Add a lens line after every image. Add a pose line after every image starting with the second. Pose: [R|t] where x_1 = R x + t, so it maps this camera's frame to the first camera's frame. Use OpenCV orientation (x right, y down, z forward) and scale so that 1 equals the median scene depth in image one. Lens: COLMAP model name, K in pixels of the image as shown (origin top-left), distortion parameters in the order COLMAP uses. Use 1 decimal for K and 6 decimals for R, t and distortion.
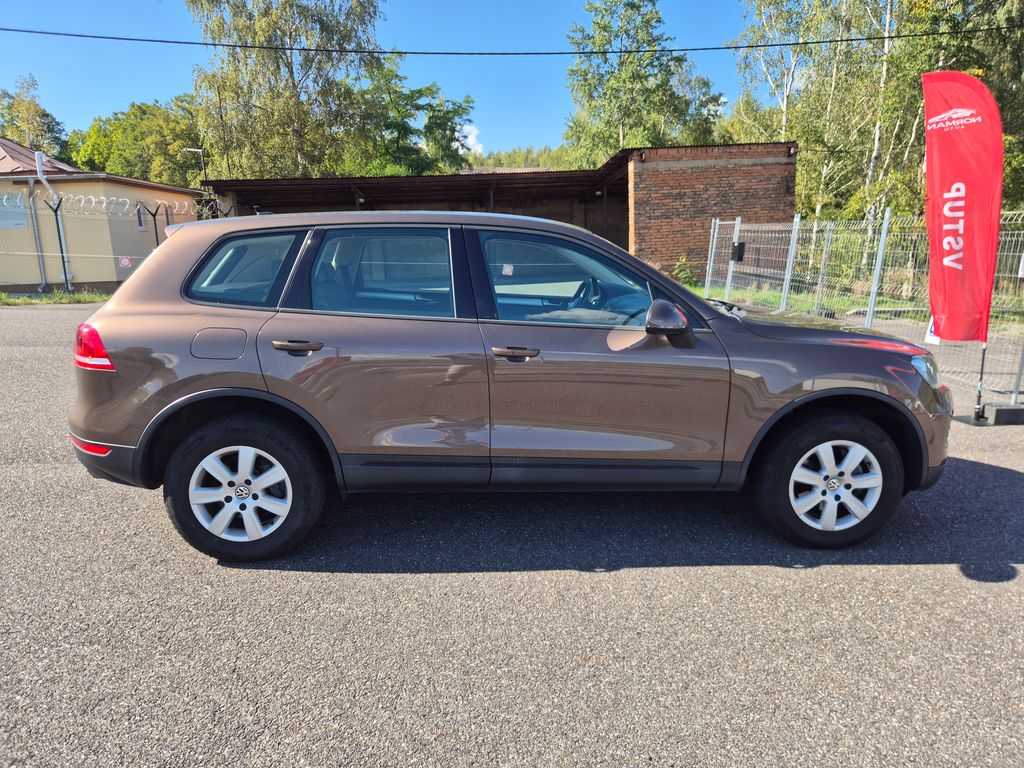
lens RADIAL K [[693.4, 0, 525.7], [0, 693.4, 380.8], [0, 0, 1]] dist [0.053458, -0.044811]
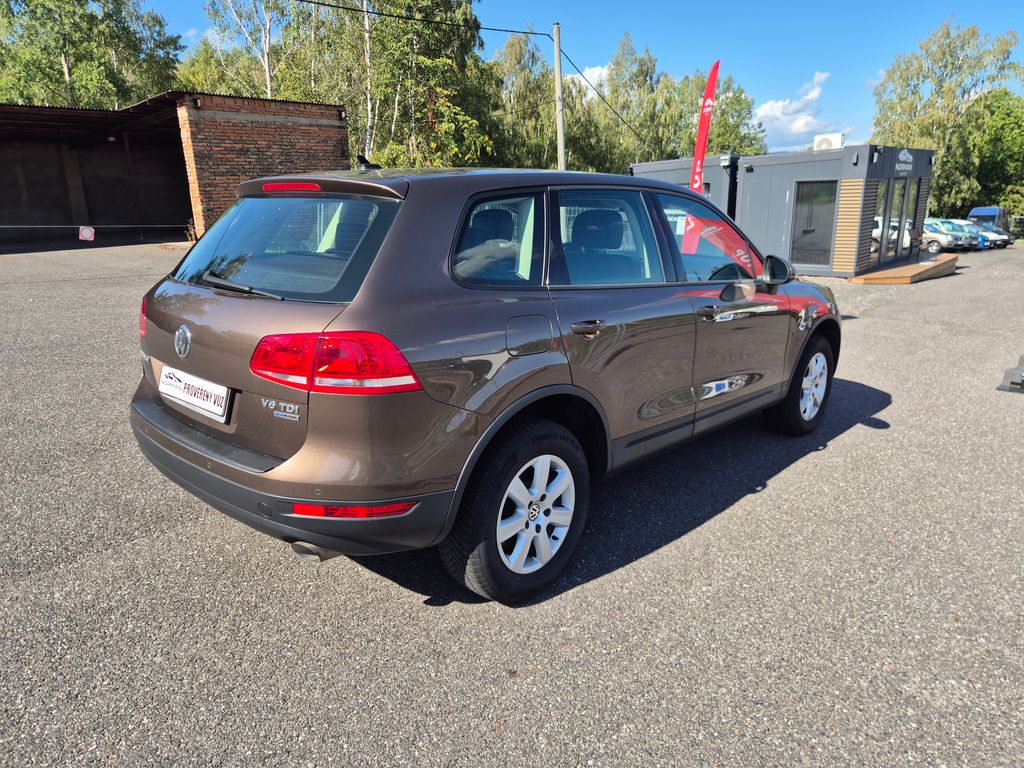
lens RADIAL K [[689.2, 0, 512.0], [0, 689.2, 384.0], [0, 0, 1]] dist [0.047964, -0.038622]
pose [[0.717842, -0.163150, 0.676819, -0.126267], [0.122984, 0.986582, 0.107381, -0.010719], [-0.685257, 0.006156, 0.728275, 0.056042]]
